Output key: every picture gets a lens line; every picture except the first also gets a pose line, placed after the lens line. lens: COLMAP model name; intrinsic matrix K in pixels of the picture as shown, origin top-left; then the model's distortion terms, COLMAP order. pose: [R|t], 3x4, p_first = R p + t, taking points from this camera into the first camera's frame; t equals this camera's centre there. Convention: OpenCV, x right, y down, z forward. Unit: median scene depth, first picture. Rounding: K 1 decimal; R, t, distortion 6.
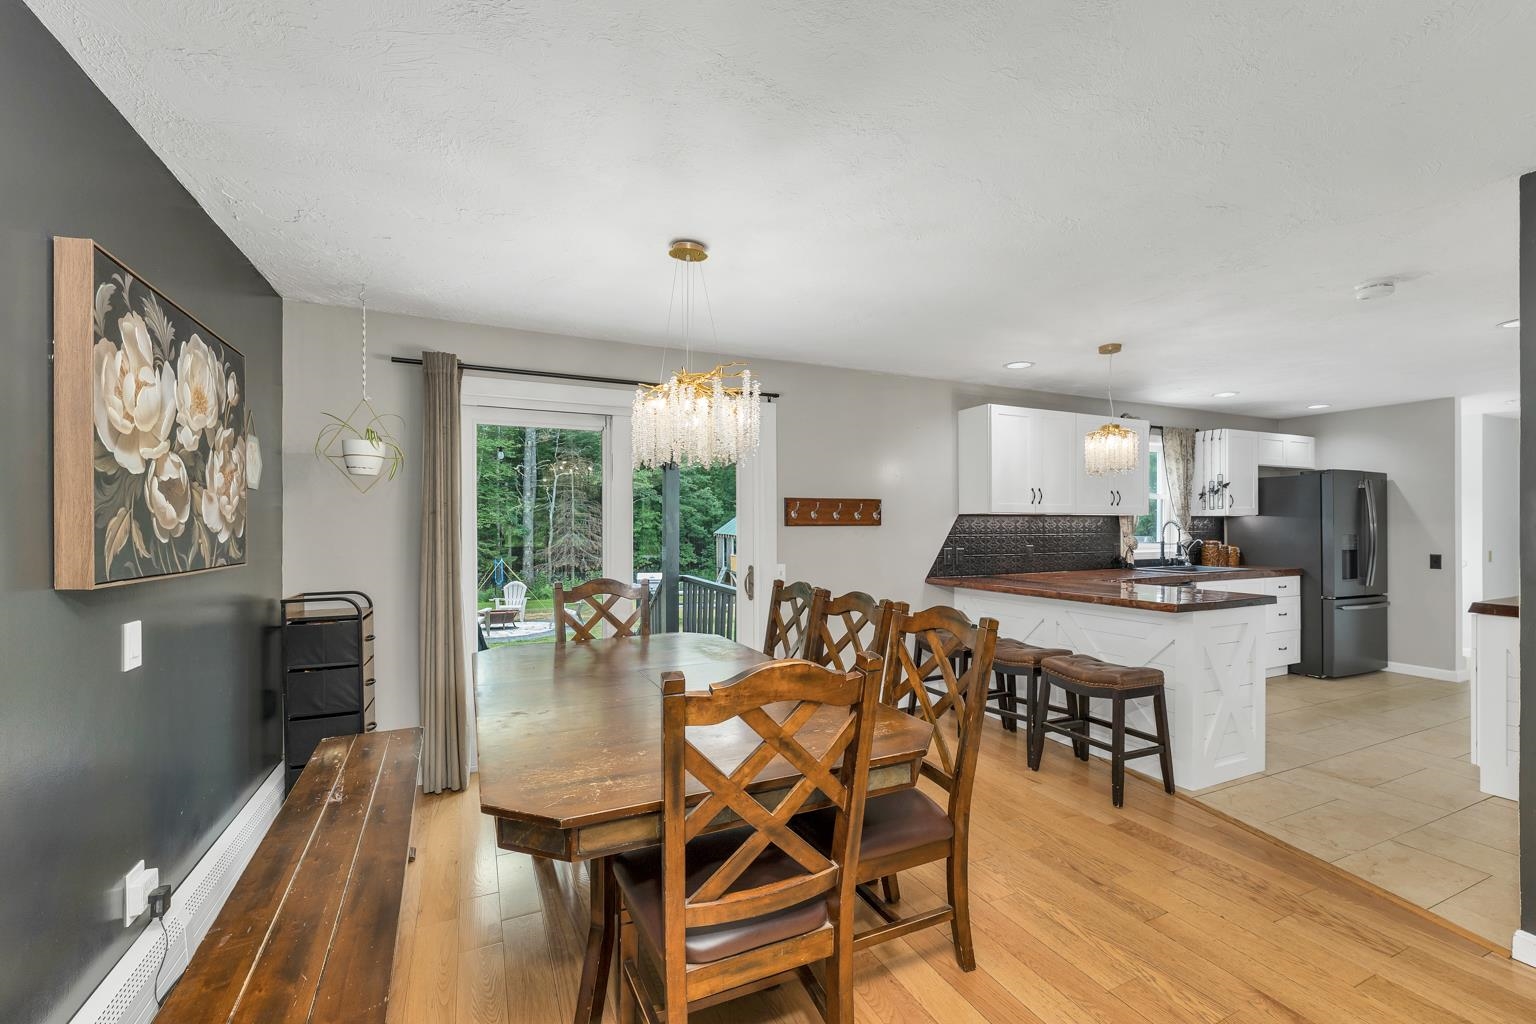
lens RADIAL K [[641.2, 0, 767.6], [0, 641.2, 518.5], [0, 0, 1]] dist [-0.000892, -0.000002]
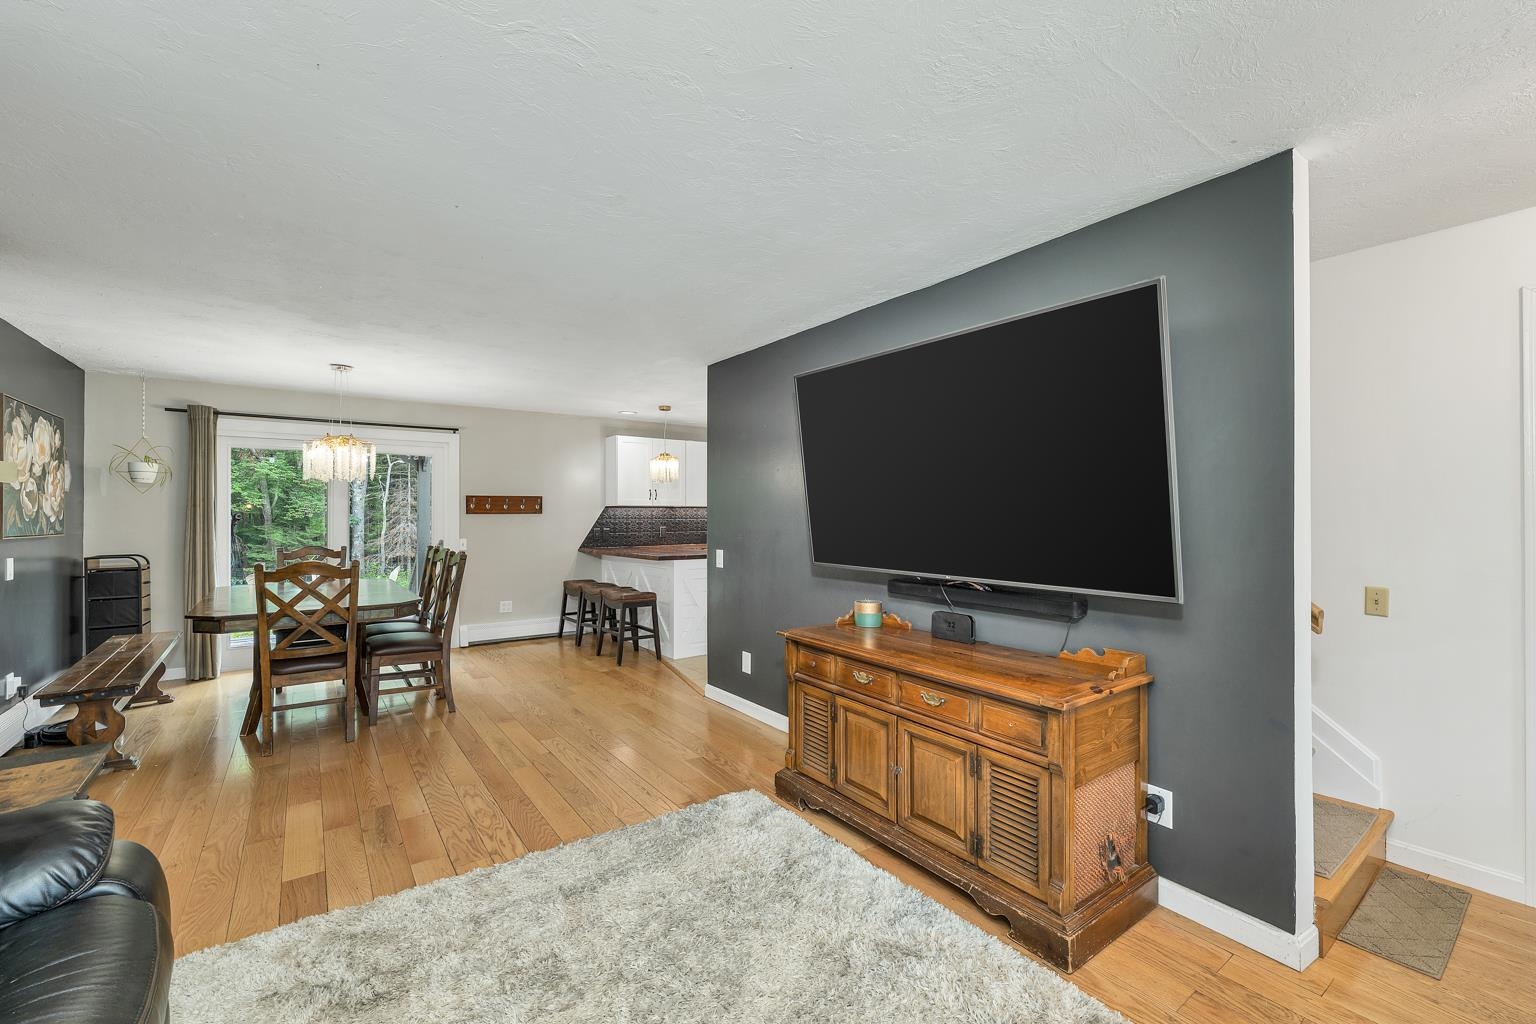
lens RADIAL K [[641.2, 0, 765.6], [0, 641.2, 503.4], [0, 0, 1]] dist [-0.000892, -0.000002]
pose [[0.981493, 0.002115, 0.191485, 0.407512], [-0.000822, 0.999976, -0.006832, -0.002897], [-0.191495, 0.006549, 0.981472, -0.601459]]
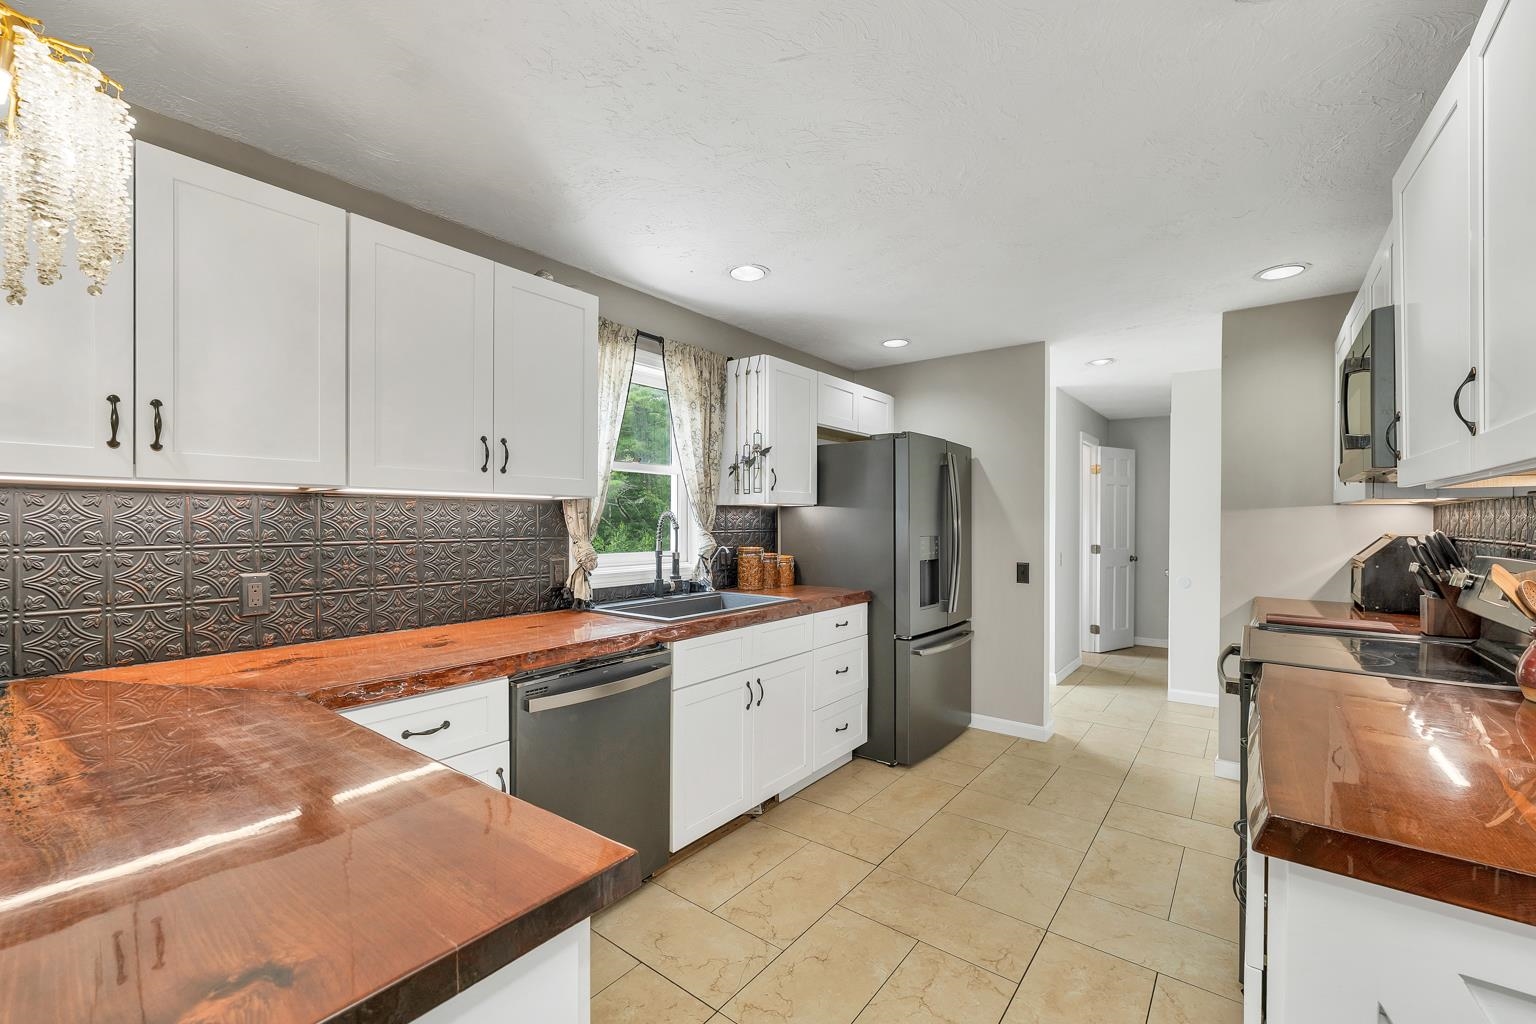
lens RADIAL K [[641.2, 0, 769.5], [0, 641.2, 520.2], [0, 0, 1]] dist [-0.000892, -0.000002]
pose [[0.888395, 0.003979, 0.459063, 0.596691], [-0.006040, 0.999977, 0.003021, 0.010630], [-0.459041, -0.005457, 0.888399, 0.637247]]
